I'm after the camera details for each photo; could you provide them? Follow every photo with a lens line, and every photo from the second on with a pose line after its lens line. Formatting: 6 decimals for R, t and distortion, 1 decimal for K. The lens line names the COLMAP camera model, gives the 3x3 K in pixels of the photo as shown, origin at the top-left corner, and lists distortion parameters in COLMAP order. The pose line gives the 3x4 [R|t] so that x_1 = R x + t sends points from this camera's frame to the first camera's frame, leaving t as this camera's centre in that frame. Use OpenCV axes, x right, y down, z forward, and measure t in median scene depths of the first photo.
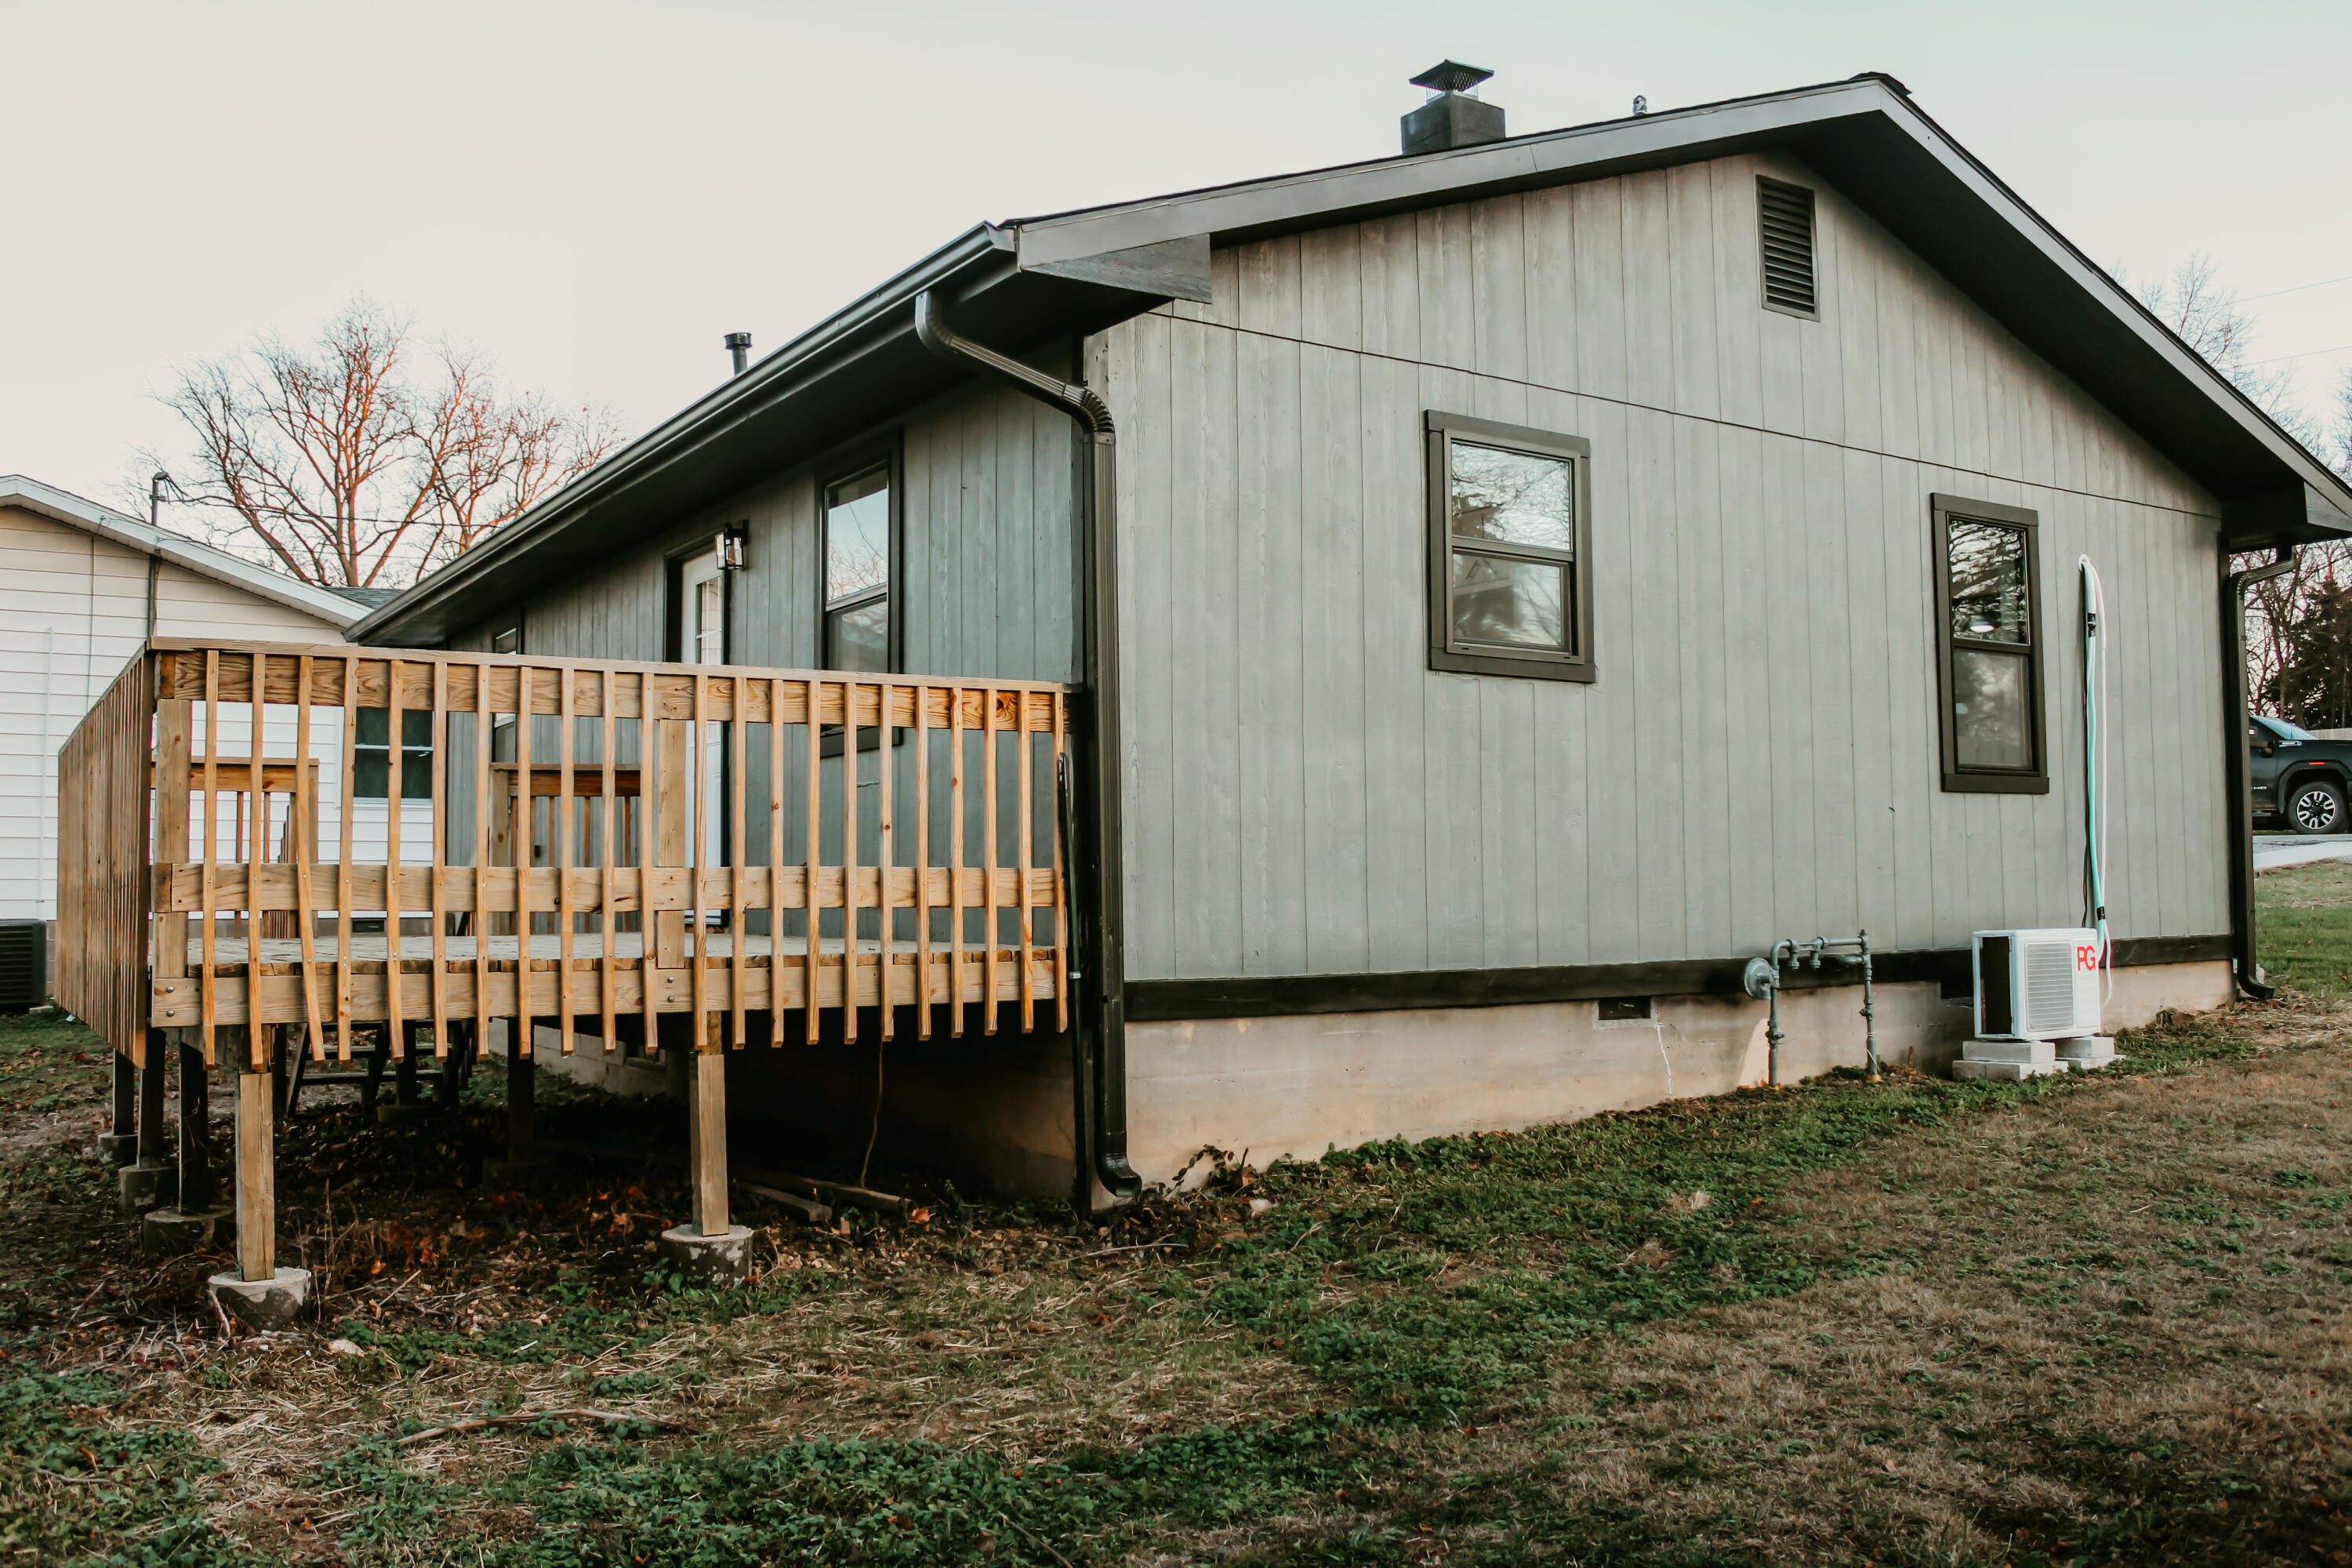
lens RADIAL K [[1977.1, 0, 1182.3], [0, 1977.1, 804.5], [0, 0, 1]] dist [-0.169618, 0.164076]
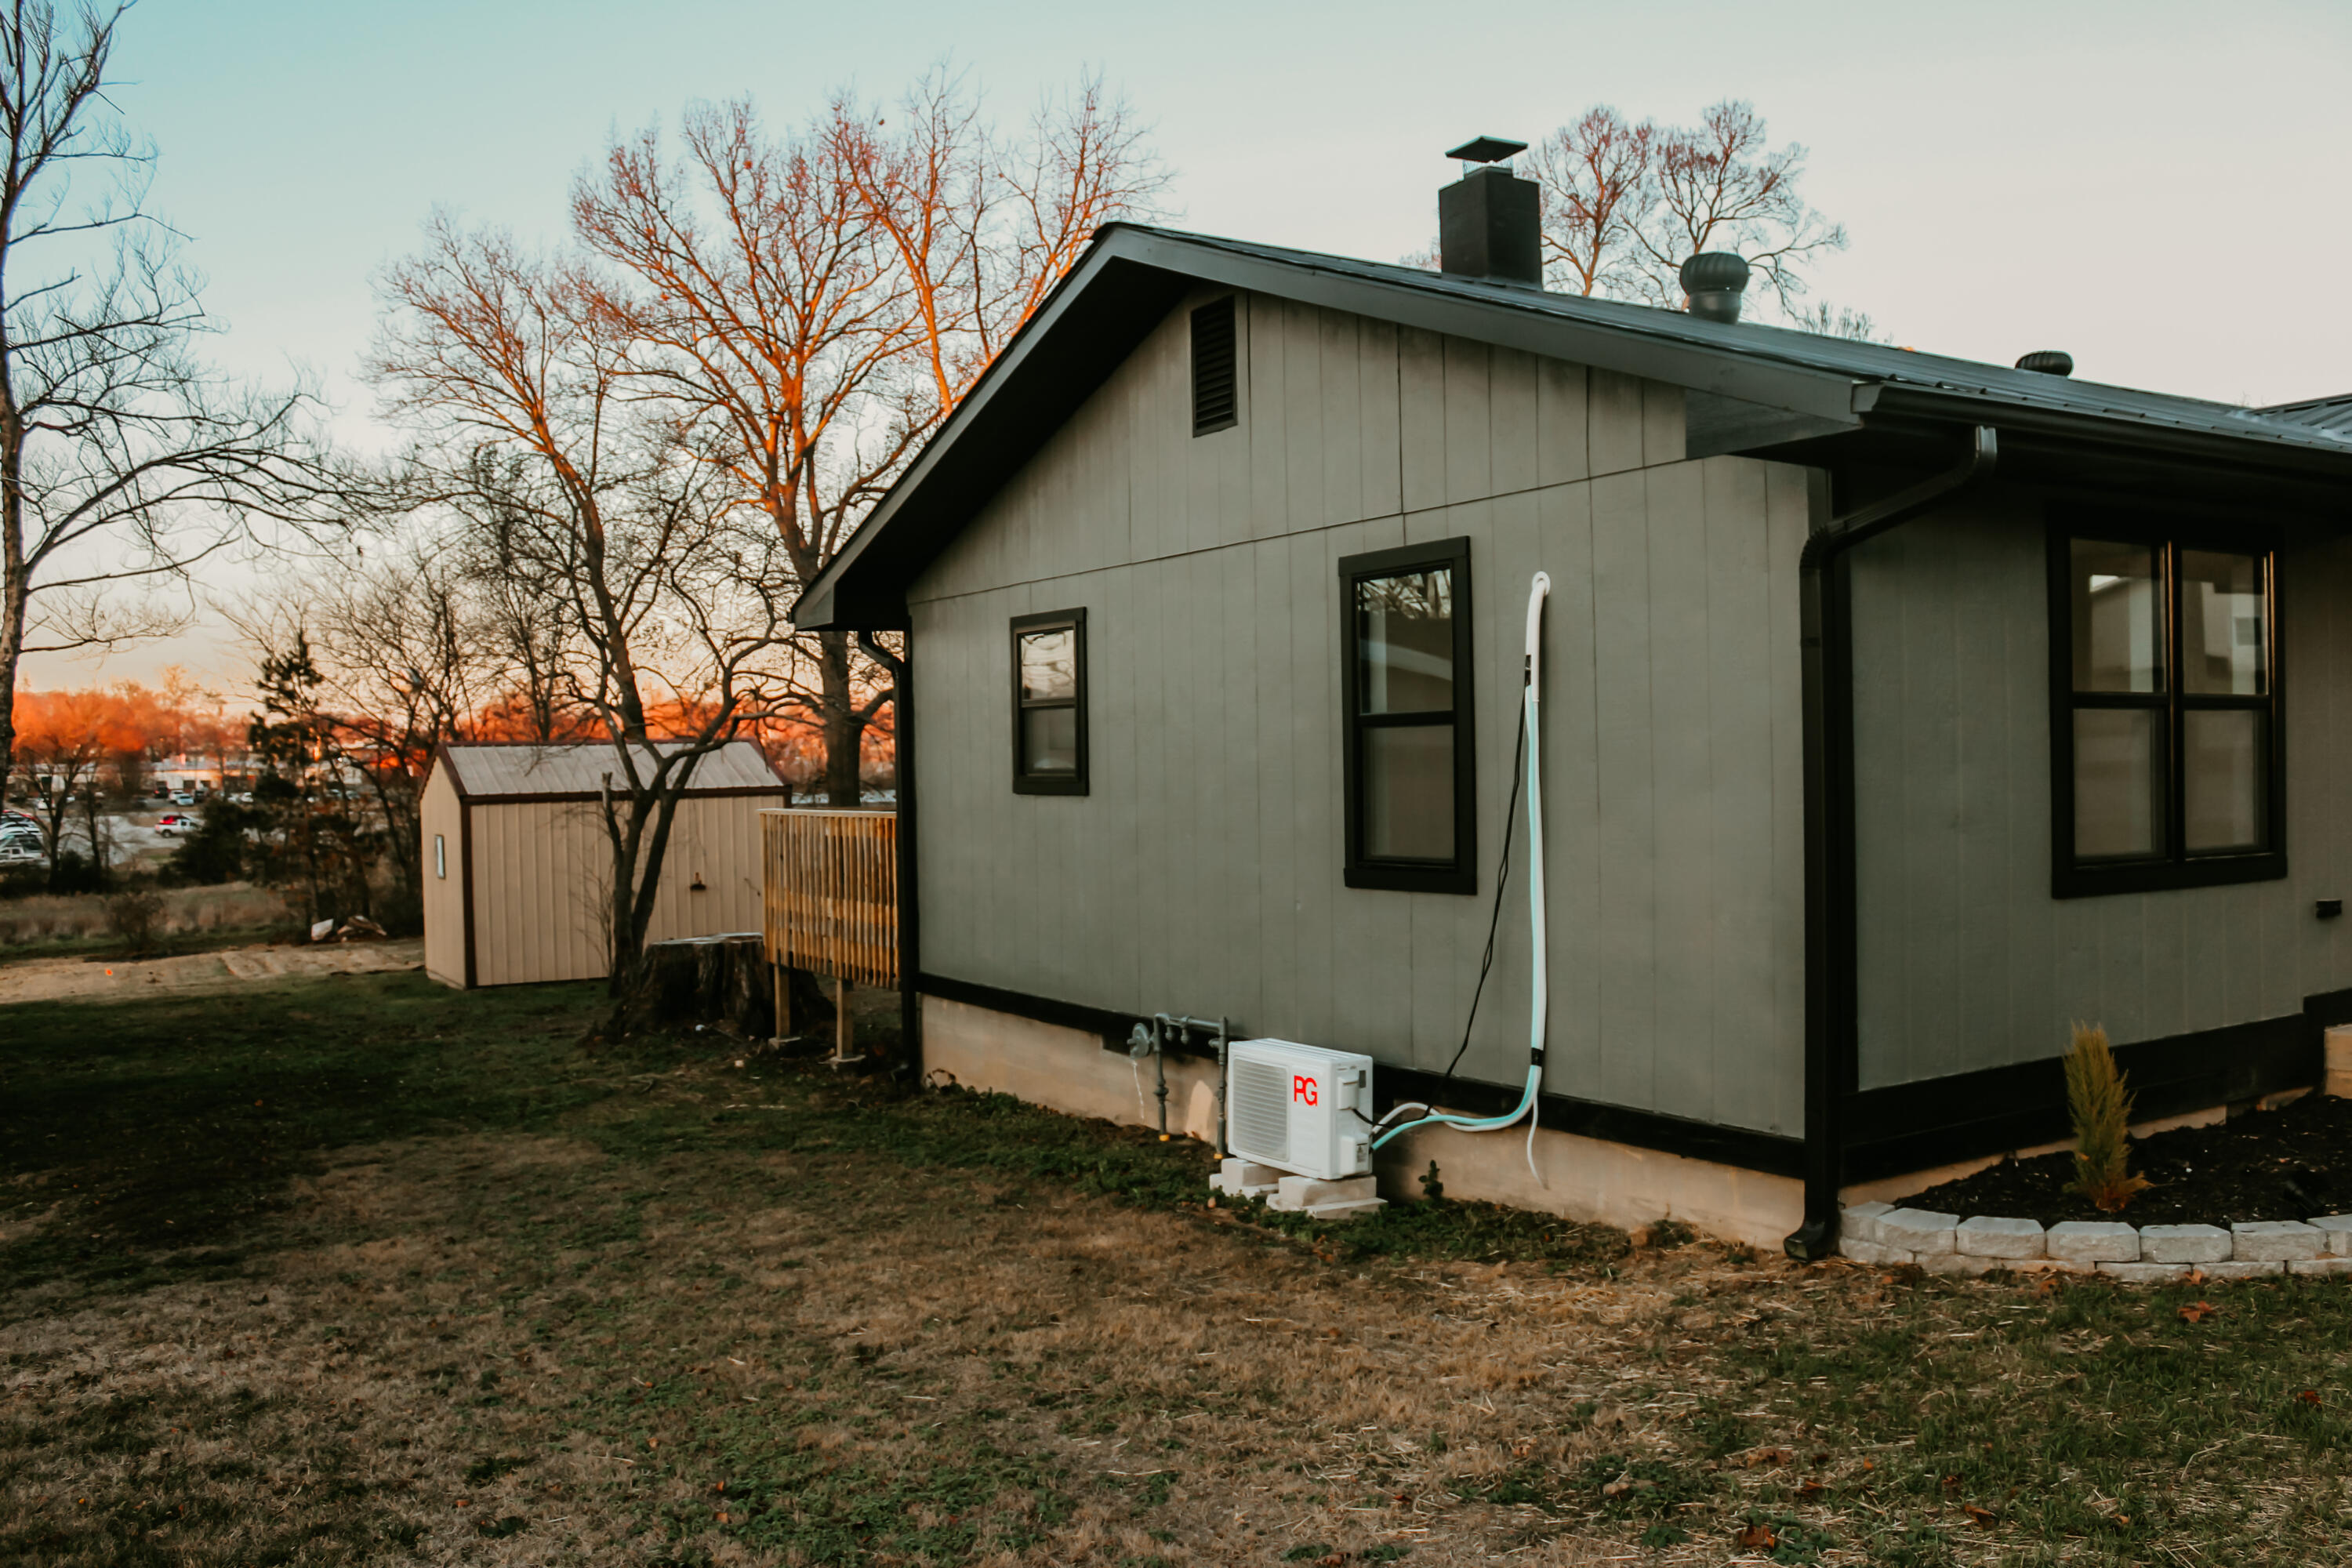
lens RADIAL K [[1986.4, 0, 1176.0], [0, 1986.4, 784.0], [0, 0, 1]] dist [-0.155608, 0.140689]
pose [[-0.009070, 0.018148, -0.999794, 1.474960], [0.058528, 0.998131, 0.017587, -0.084720], [0.998245, -0.058357, -0.010115, 1.027422]]
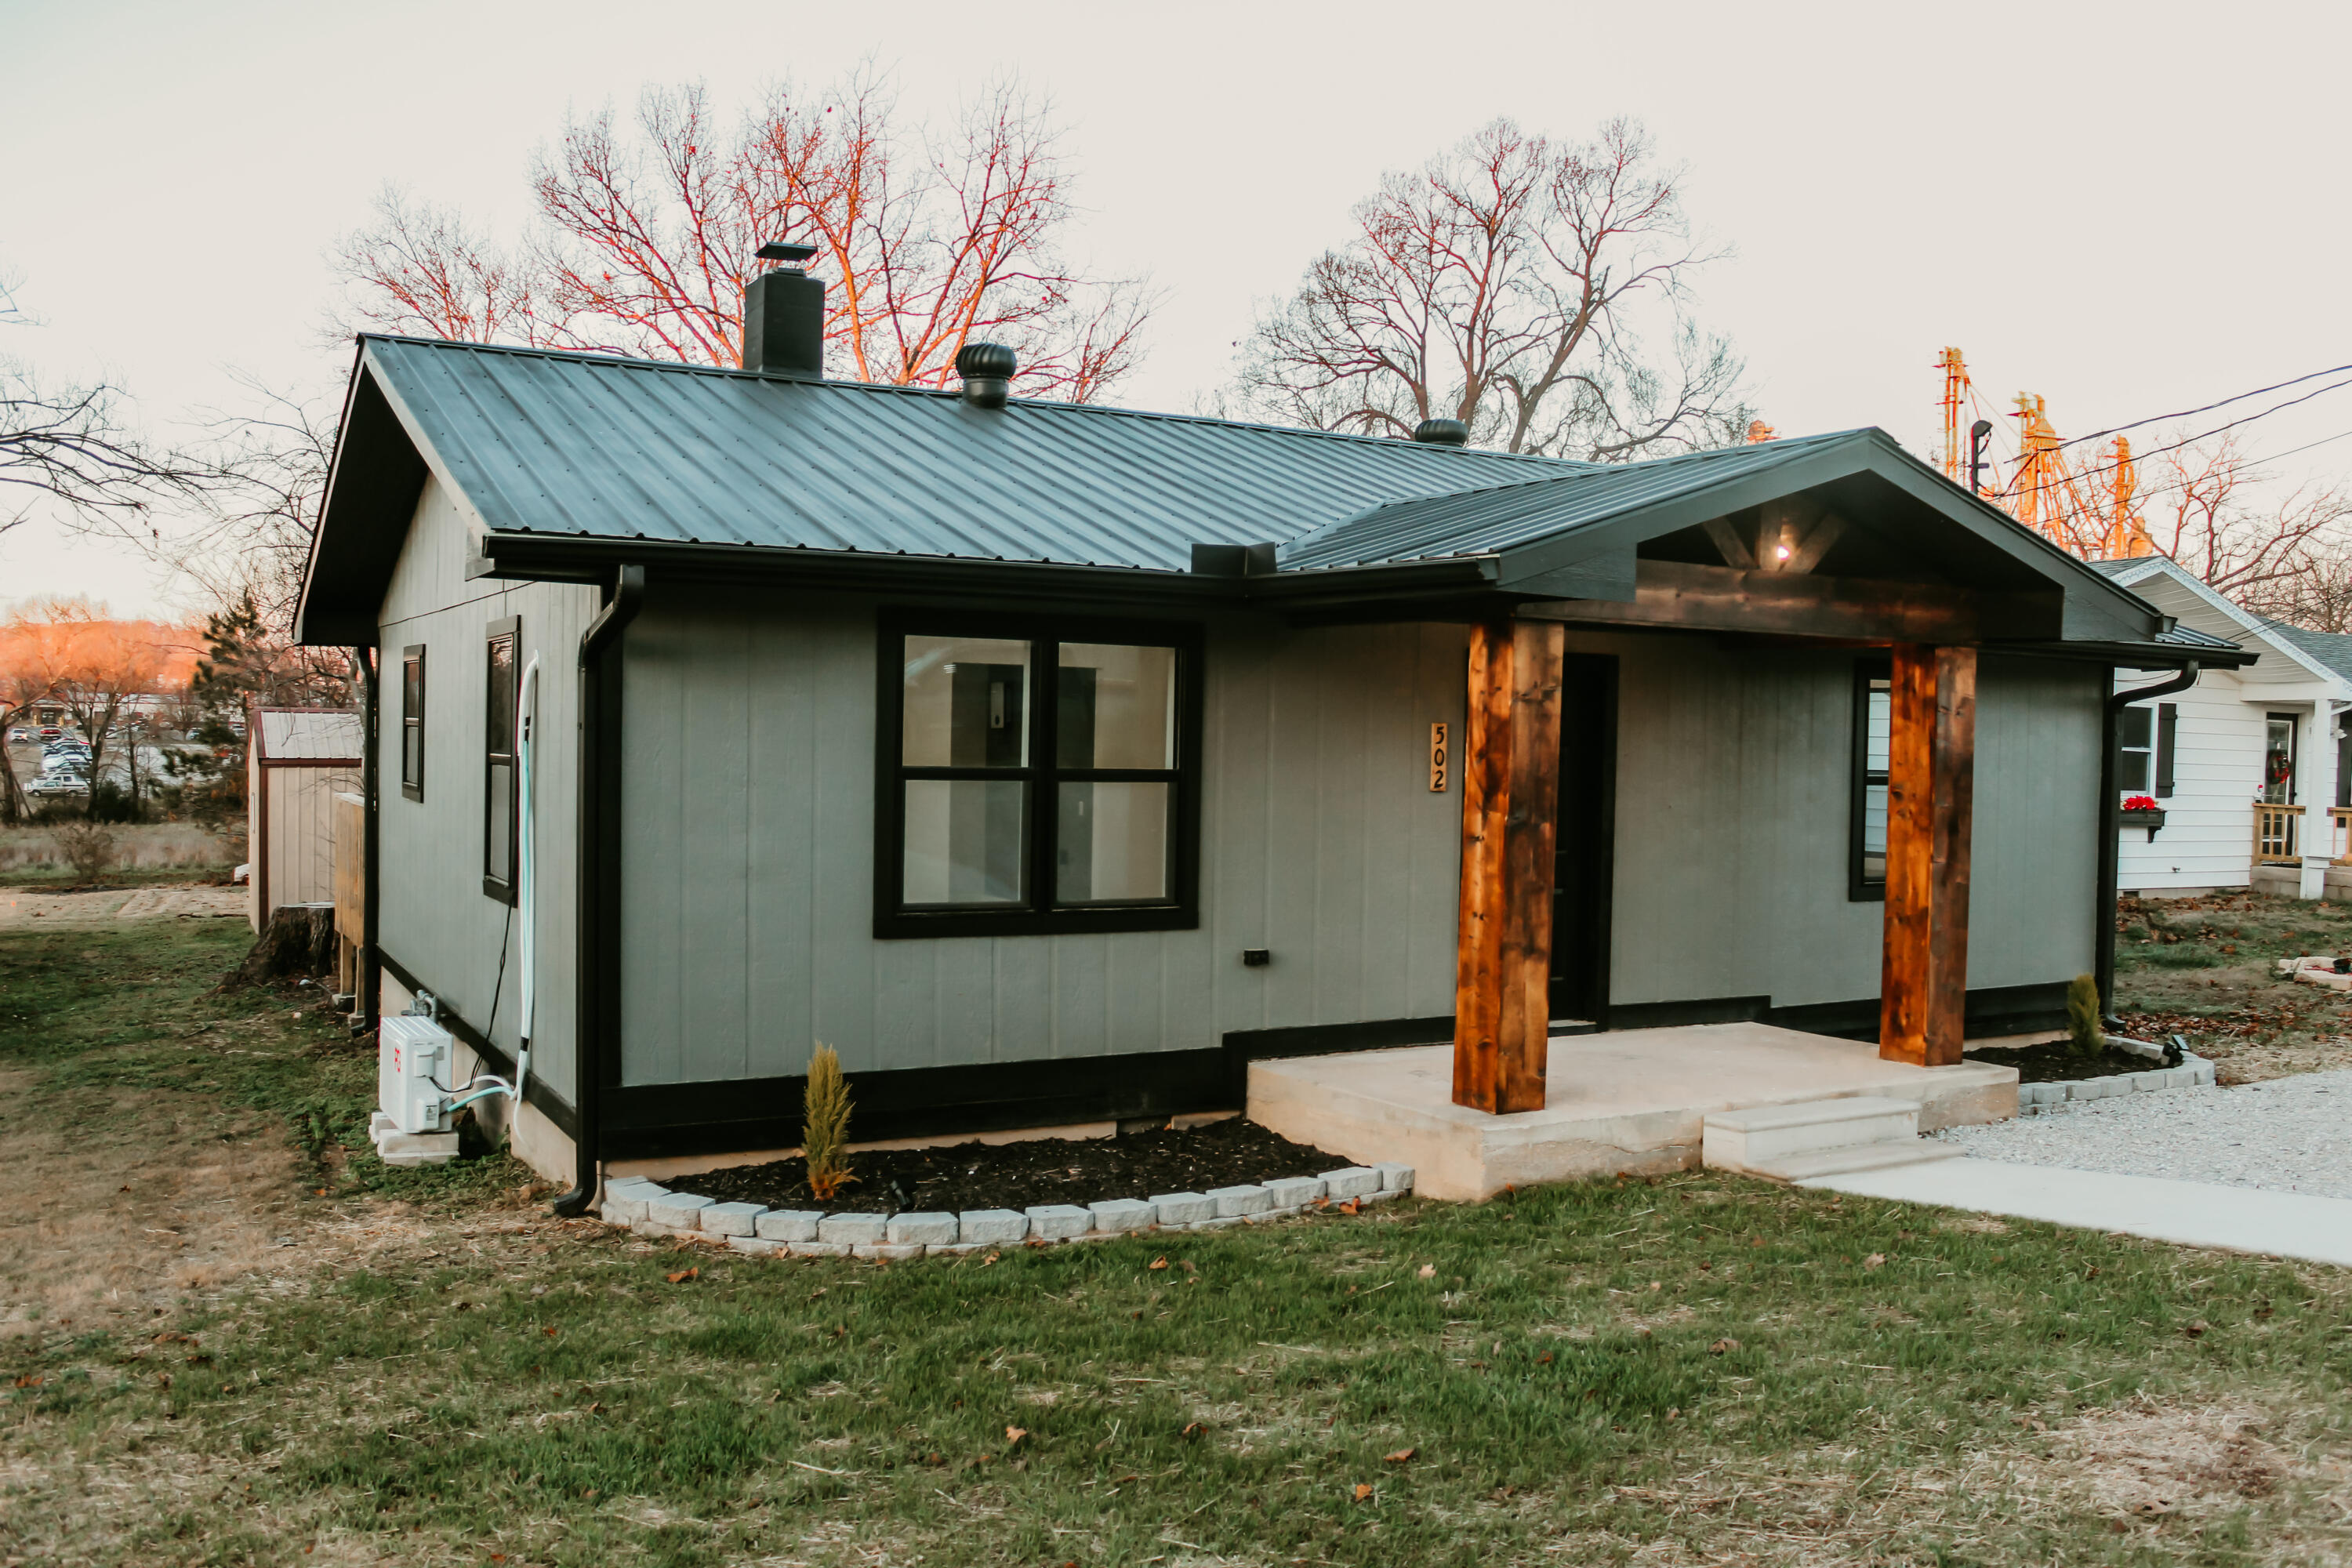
lens RADIAL K [[1986.4, 0, 1176.0], [0, 1986.4, 784.0], [0, 0, 1]] dist [-0.155608, 0.140689]
pose [[-0.048323, 0.032721, -0.998296, 1.649918], [0.019735, 0.999299, 0.031798, -0.108416], [0.998637, -0.018165, -0.048935, 1.609453]]
